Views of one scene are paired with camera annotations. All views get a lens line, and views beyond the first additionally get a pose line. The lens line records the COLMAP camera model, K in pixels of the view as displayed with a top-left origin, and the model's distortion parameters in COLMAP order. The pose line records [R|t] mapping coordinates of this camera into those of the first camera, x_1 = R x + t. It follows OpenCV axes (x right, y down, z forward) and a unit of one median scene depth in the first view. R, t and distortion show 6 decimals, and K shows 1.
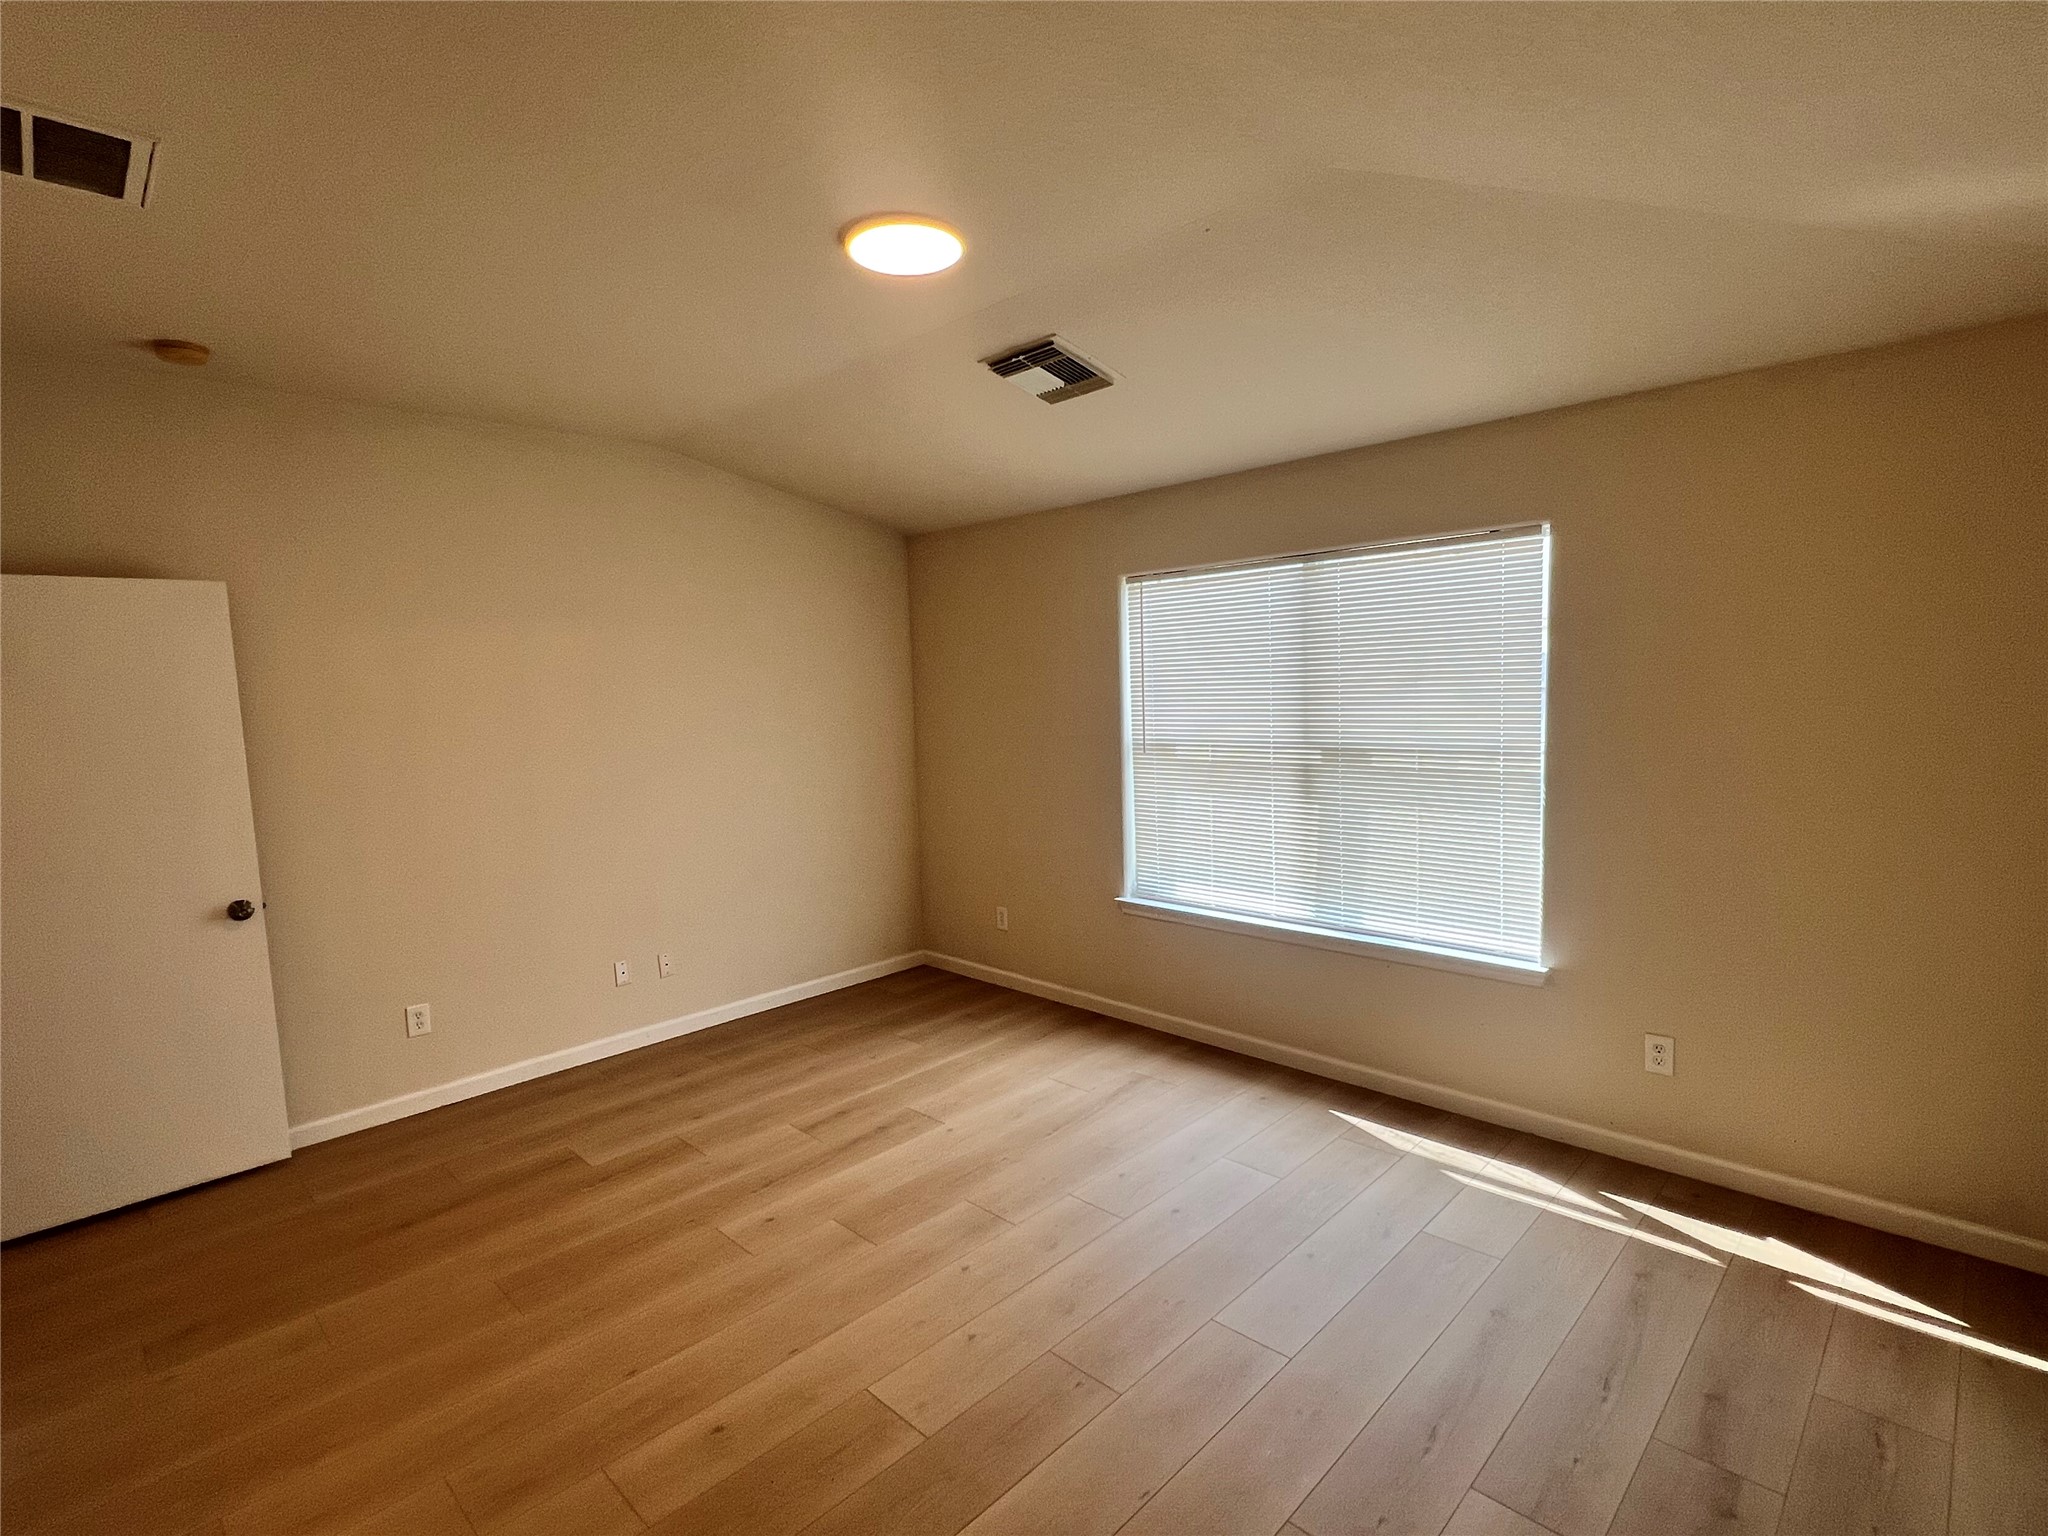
lens RADIAL K [[981.0, 0, 1019.6], [0, 981.0, 754.6], [0, 0, 1]] dist [0.004881, -0.000196]
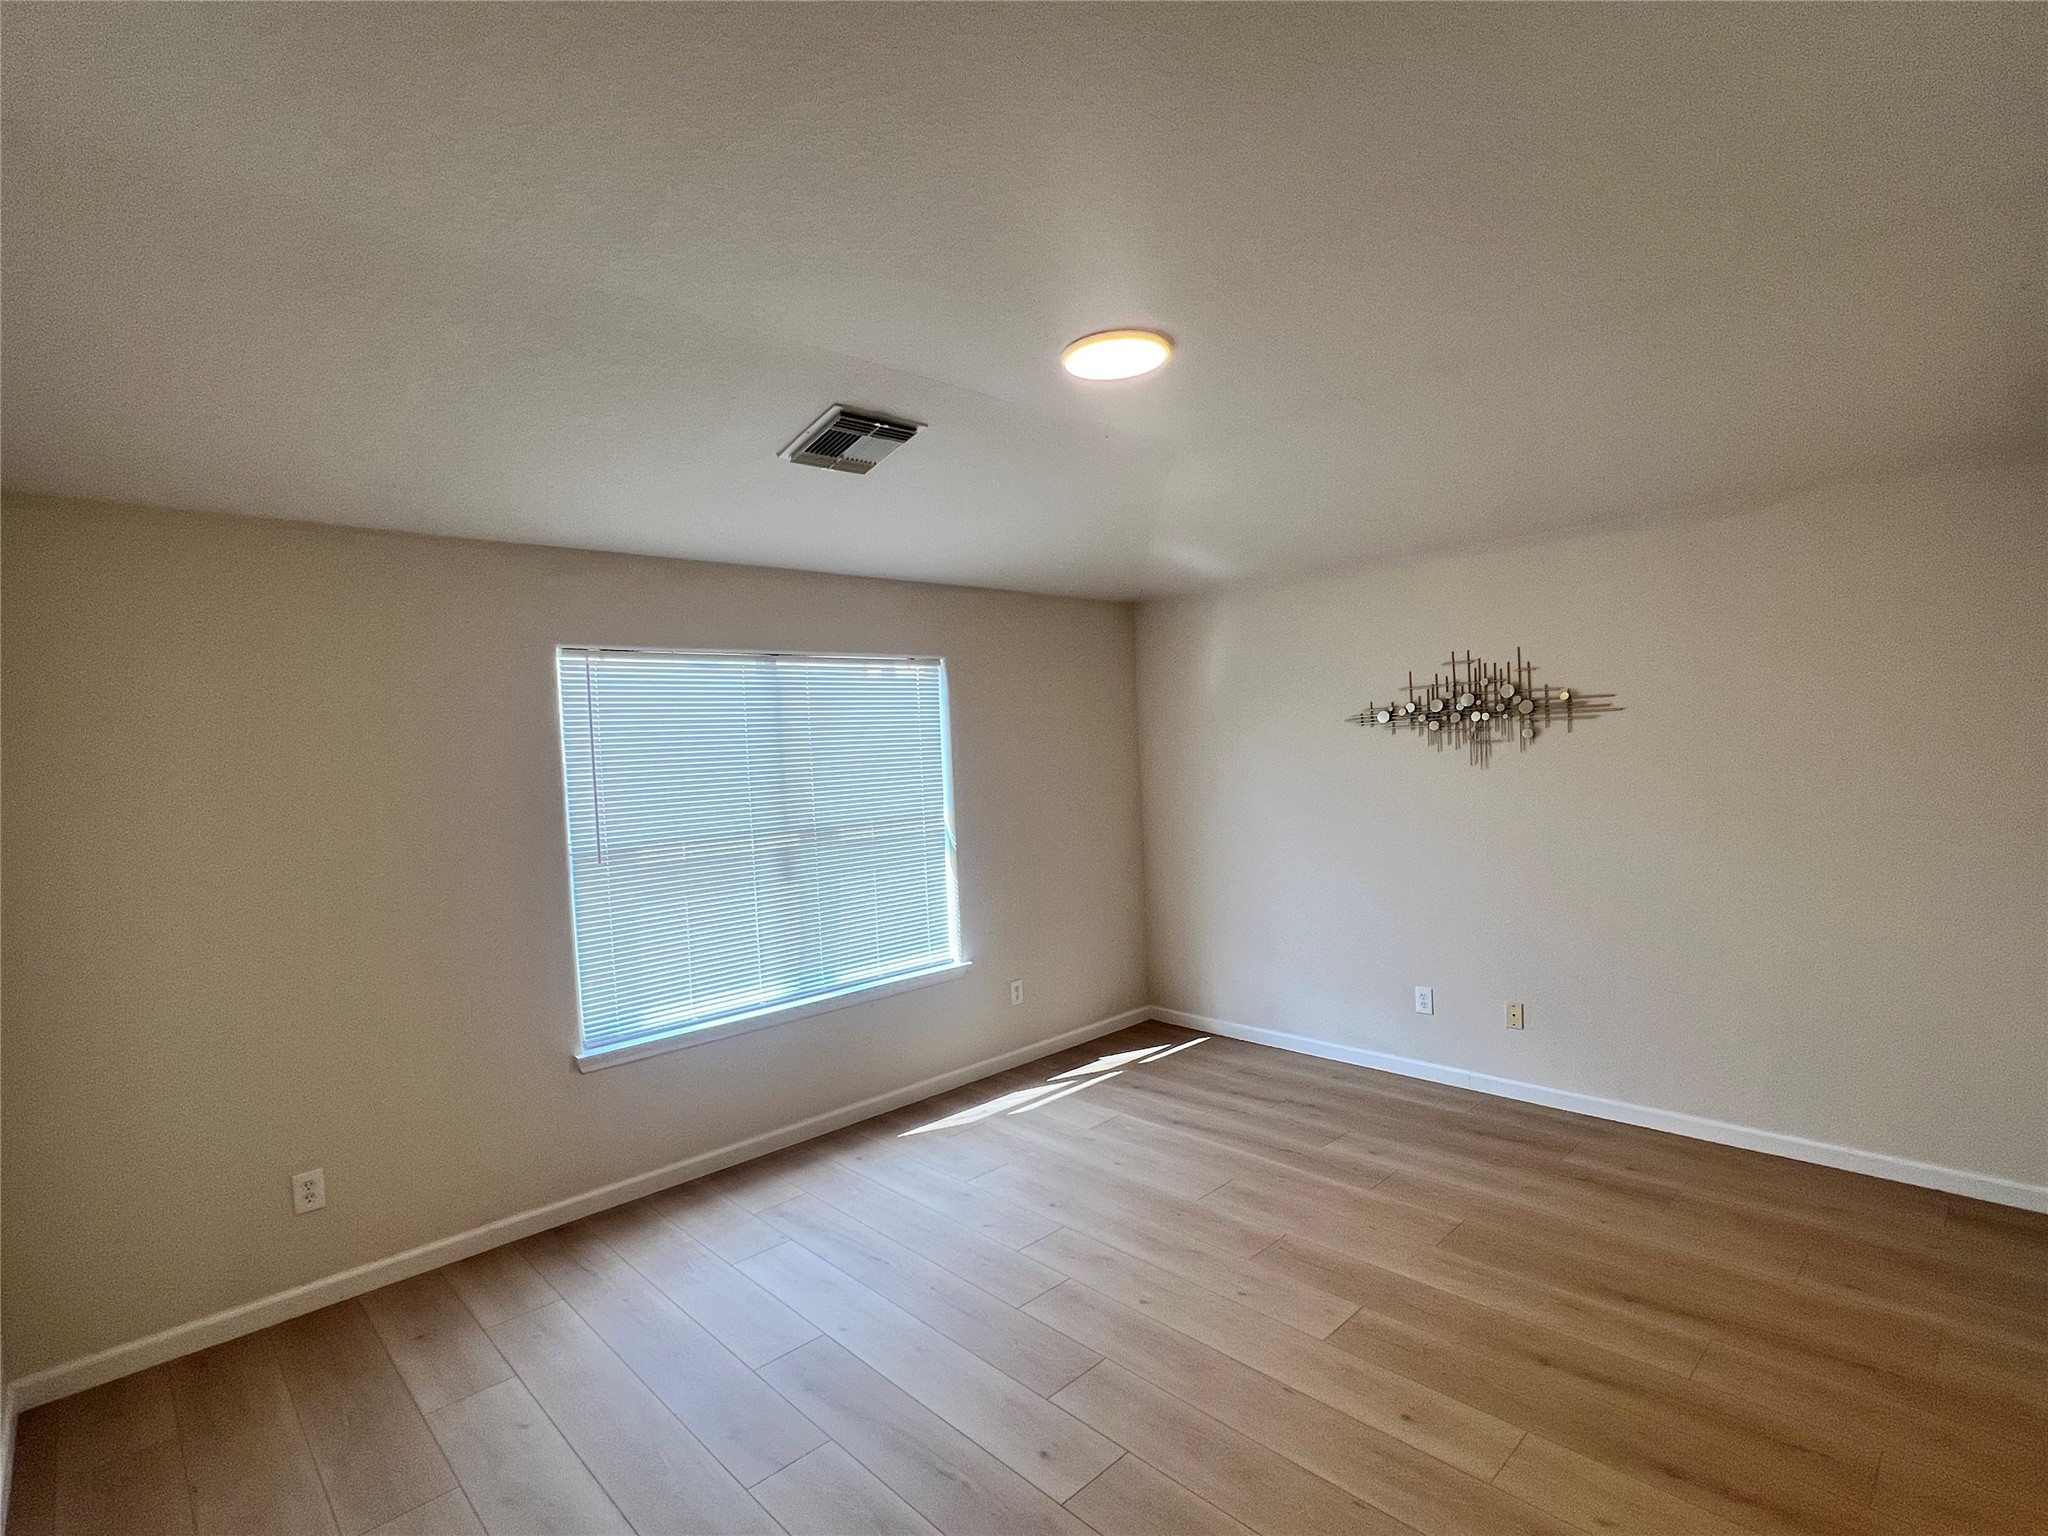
lens RADIAL K [[981.0, 0, 994.0], [0, 981.0, 767.3], [0, 0, 1]] dist [0.004881, -0.000196]
pose [[0.053191, 0.021325, 0.998357, -0.779838], [0.122528, 0.992078, -0.027718, -0.020324], [-0.991039, 0.123801, 0.050156, 0.722382]]
